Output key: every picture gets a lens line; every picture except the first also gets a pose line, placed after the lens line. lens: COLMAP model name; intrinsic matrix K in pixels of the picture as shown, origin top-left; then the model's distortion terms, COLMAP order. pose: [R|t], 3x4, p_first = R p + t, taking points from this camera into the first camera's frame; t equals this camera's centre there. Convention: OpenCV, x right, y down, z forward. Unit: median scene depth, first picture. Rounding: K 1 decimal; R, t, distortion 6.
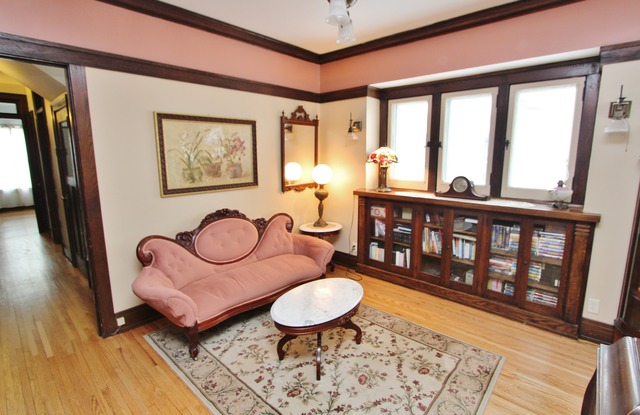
lens RADIAL K [[296.1, 0, 322.0], [0, 296.1, 219.4], [0, 0, 1]] dist [-0.056264, 0.000140]
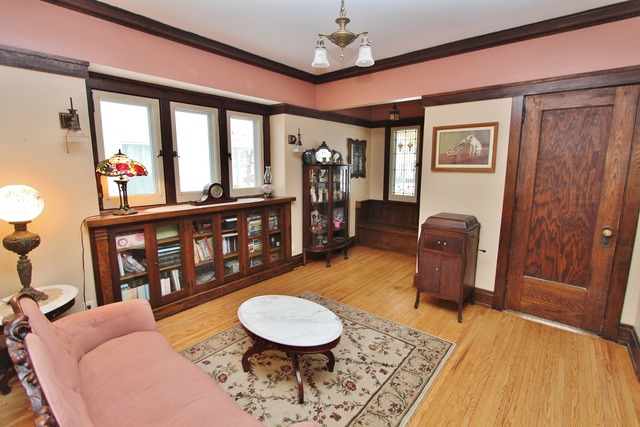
lens RADIAL K [[304.8, 0, 320.0], [0, 304.8, 213.5], [0, 0, 1]] dist [0.021319, -0.000092]
pose [[-0.029819, -0.156384, 0.987246, -0.733756], [0.217871, 0.962920, 0.159112, -0.139594], [-0.975522, 0.219837, 0.005358, 0.641997]]
